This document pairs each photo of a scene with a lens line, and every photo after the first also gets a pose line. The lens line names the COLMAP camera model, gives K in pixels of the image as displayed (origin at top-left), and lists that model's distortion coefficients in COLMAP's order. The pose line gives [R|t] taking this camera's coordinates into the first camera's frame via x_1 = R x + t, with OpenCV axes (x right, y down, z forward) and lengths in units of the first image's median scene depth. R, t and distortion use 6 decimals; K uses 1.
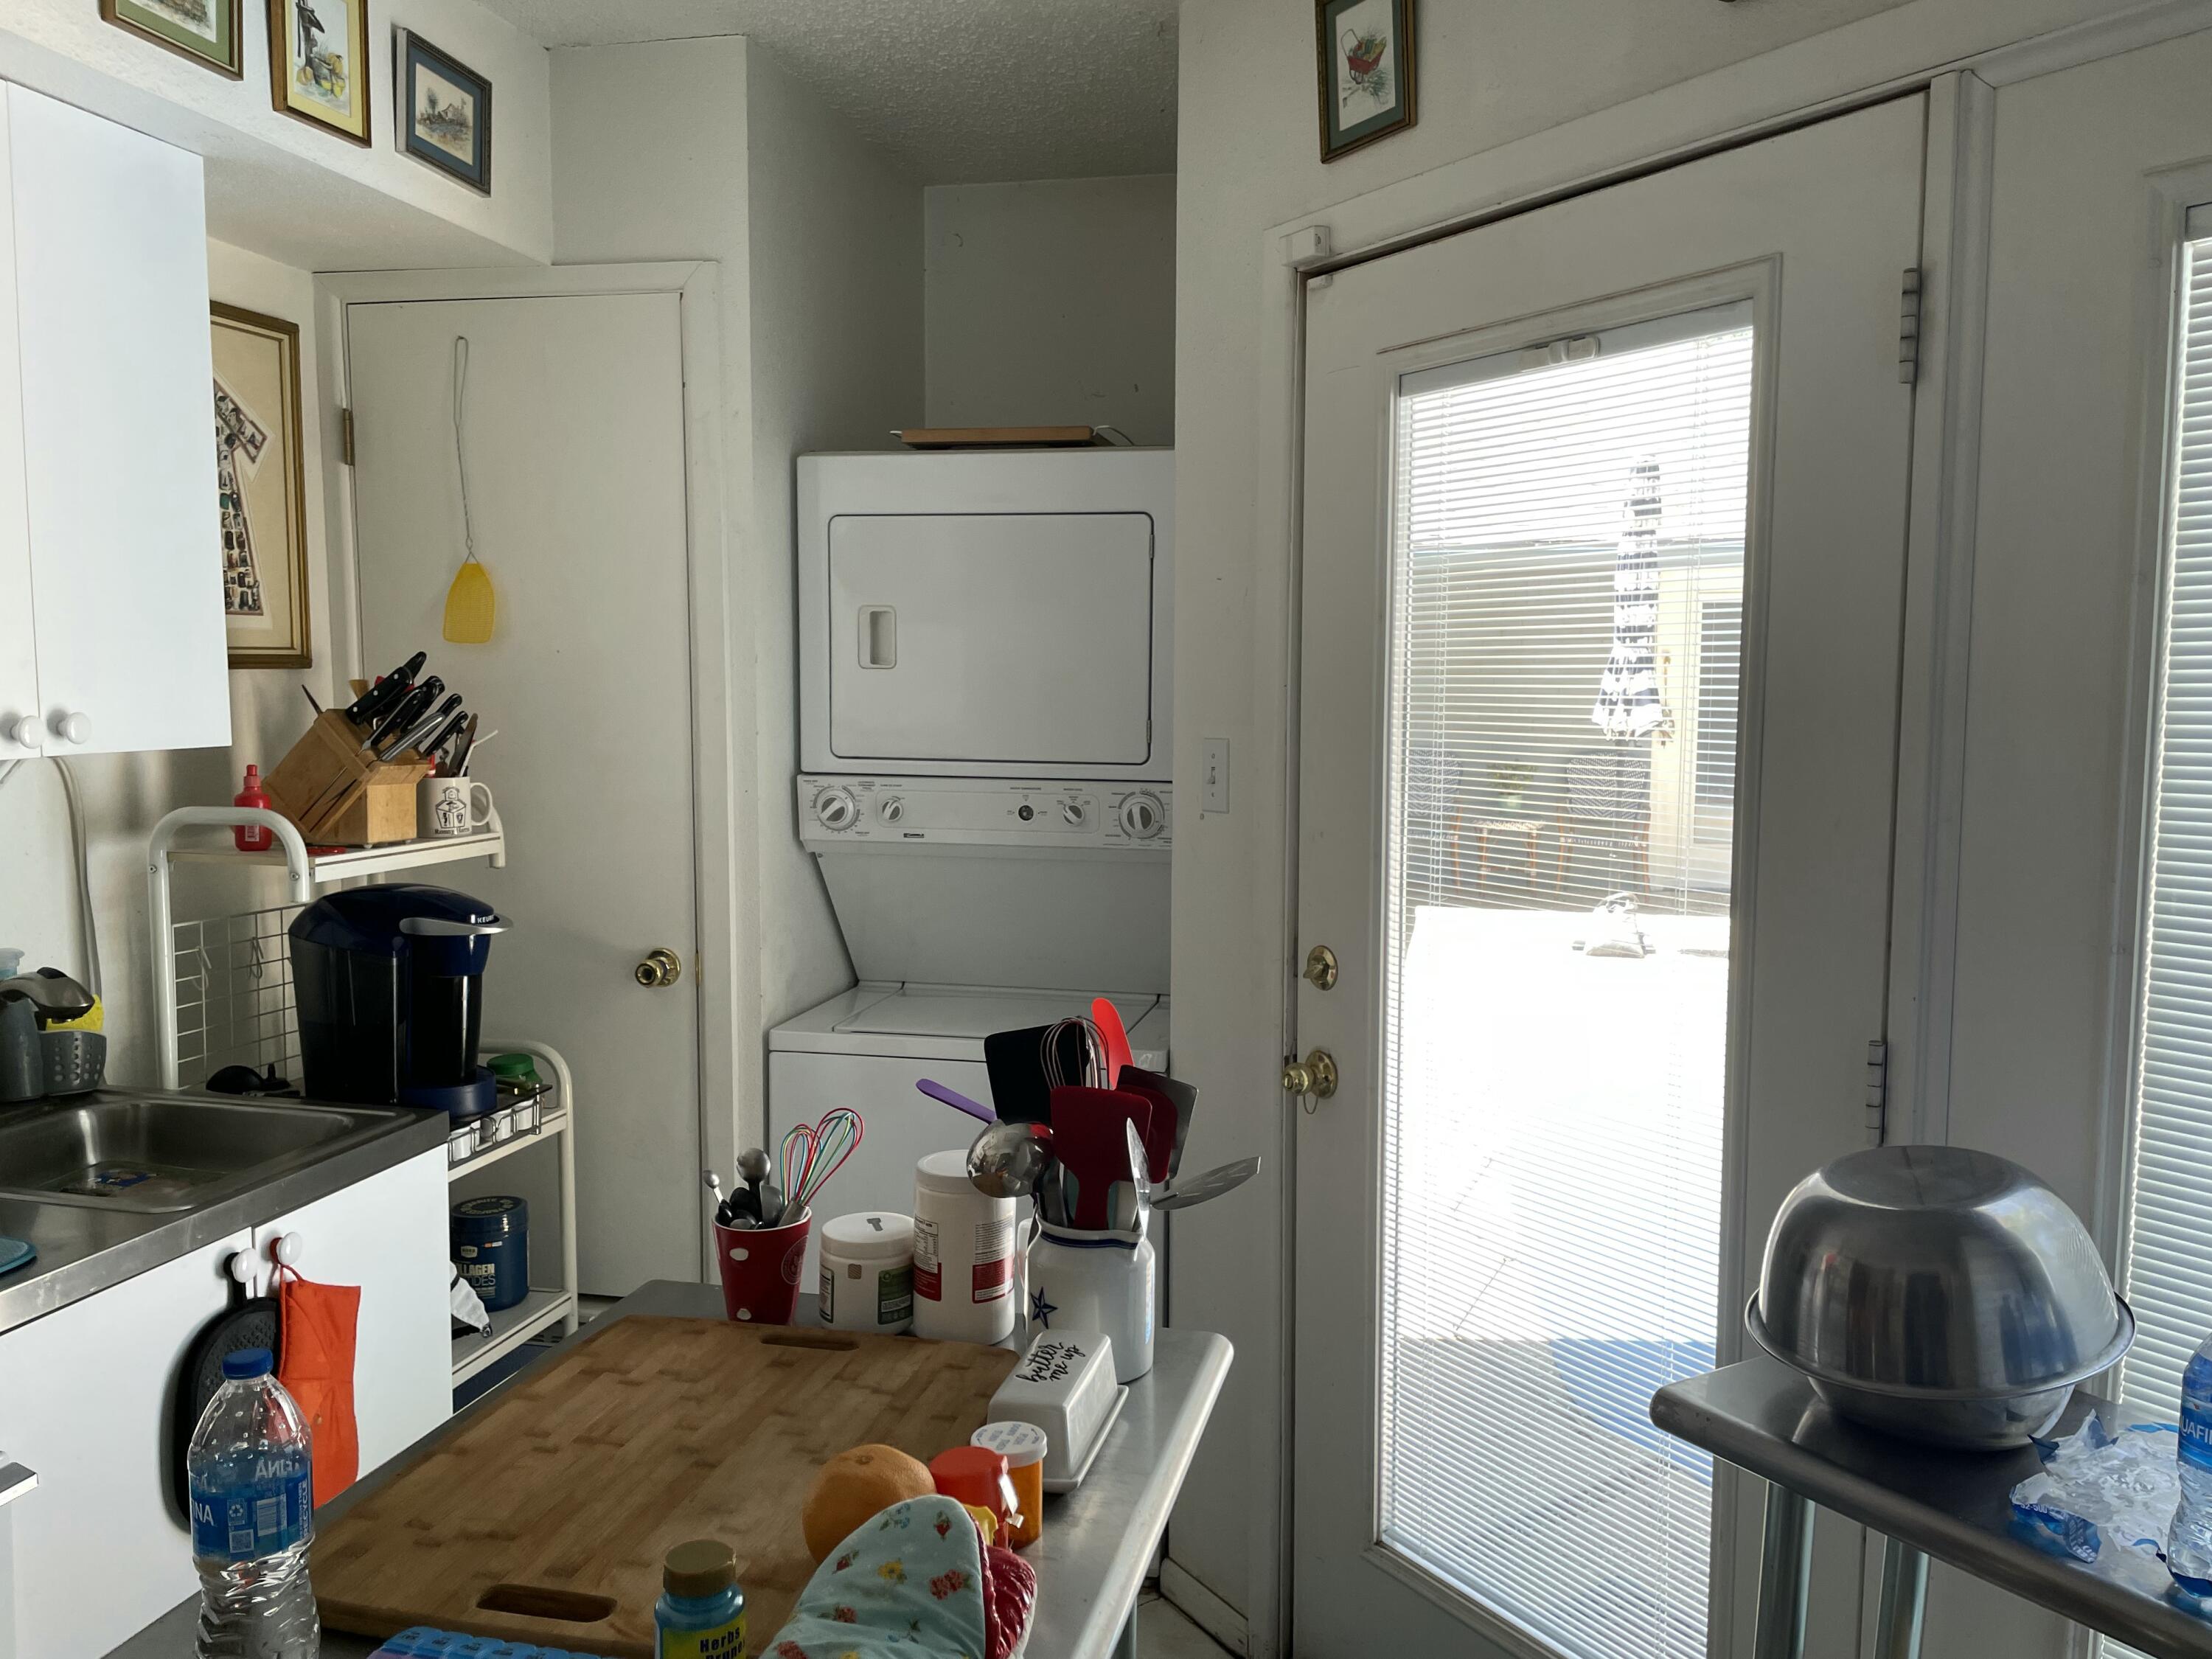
lens RADIAL K [[1665.6, 0, 1107.6], [0, 1665.6, 828.4], [0, 0, 1]] dist [0.093450, -0.123823]
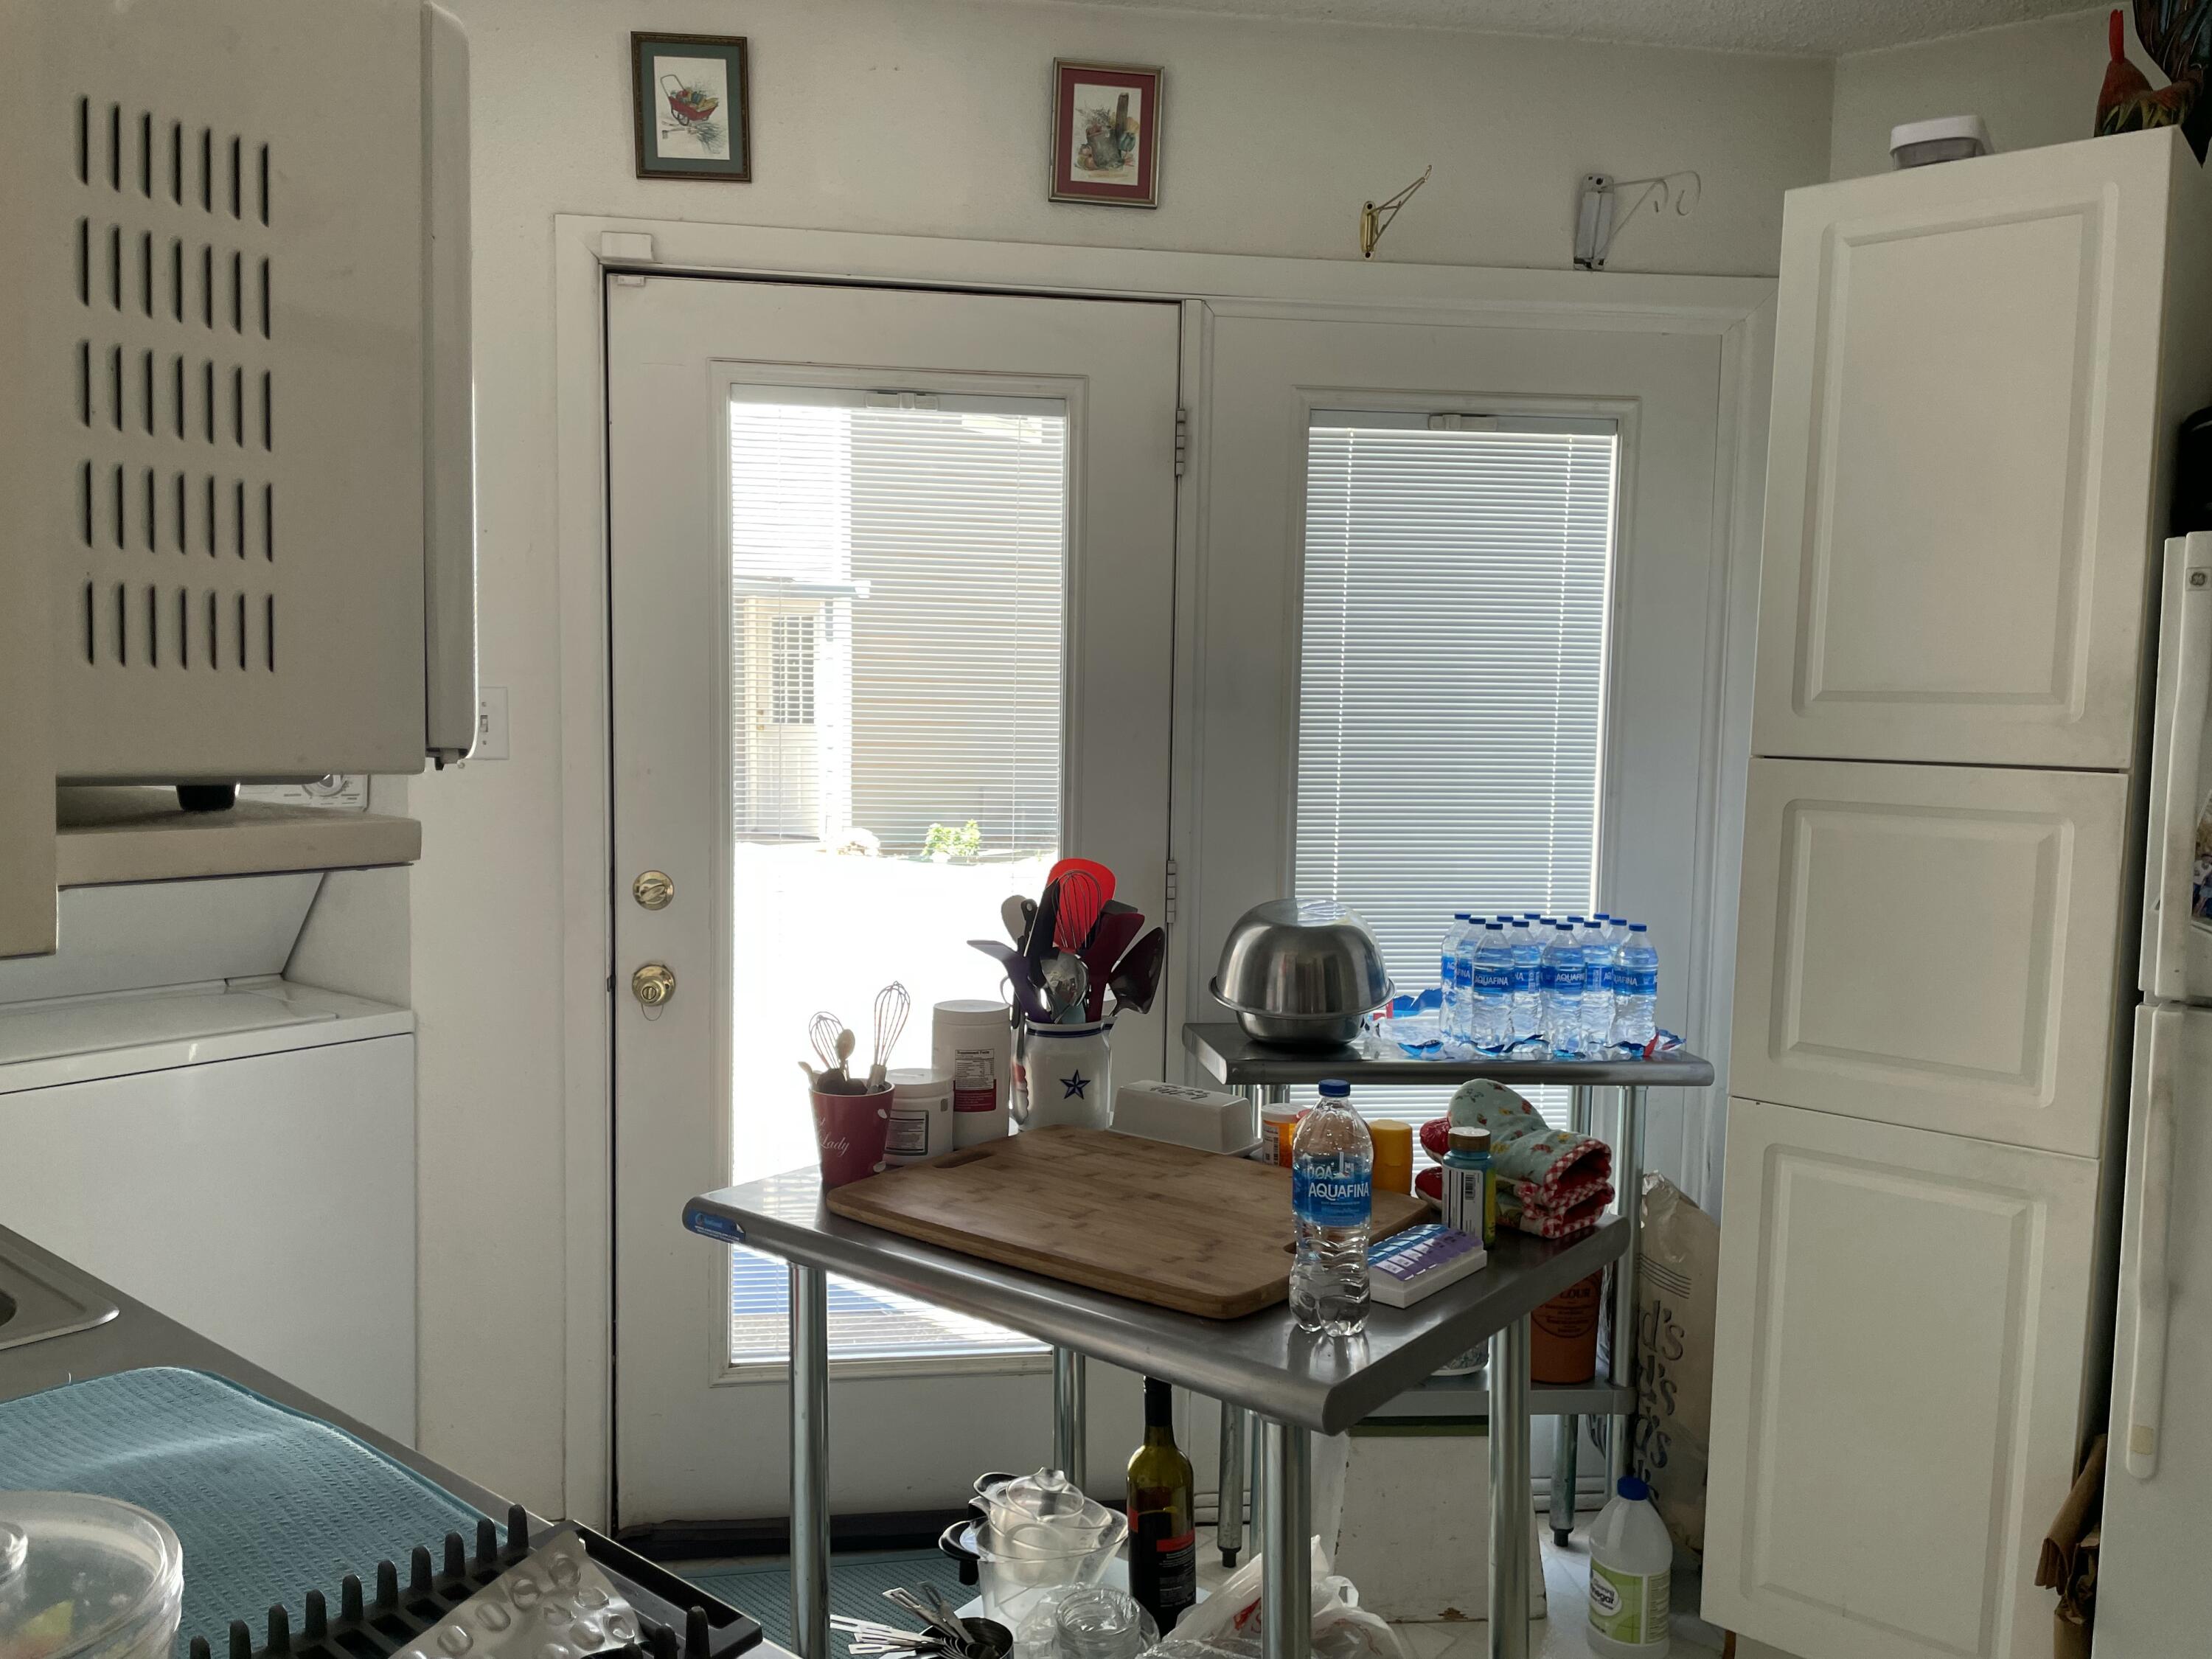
lens RADIAL K [[1665.6, 0, 1107.8], [0, 1665.6, 825.8], [0, 0, 1]] dist [0.093450, -0.123823]
pose [[0.430576, -0.066539, 0.900098, -0.826356], [0.065116, 0.996970, 0.042551, 0.012393], [-0.900202, 0.040289, 0.433604, 0.252672]]
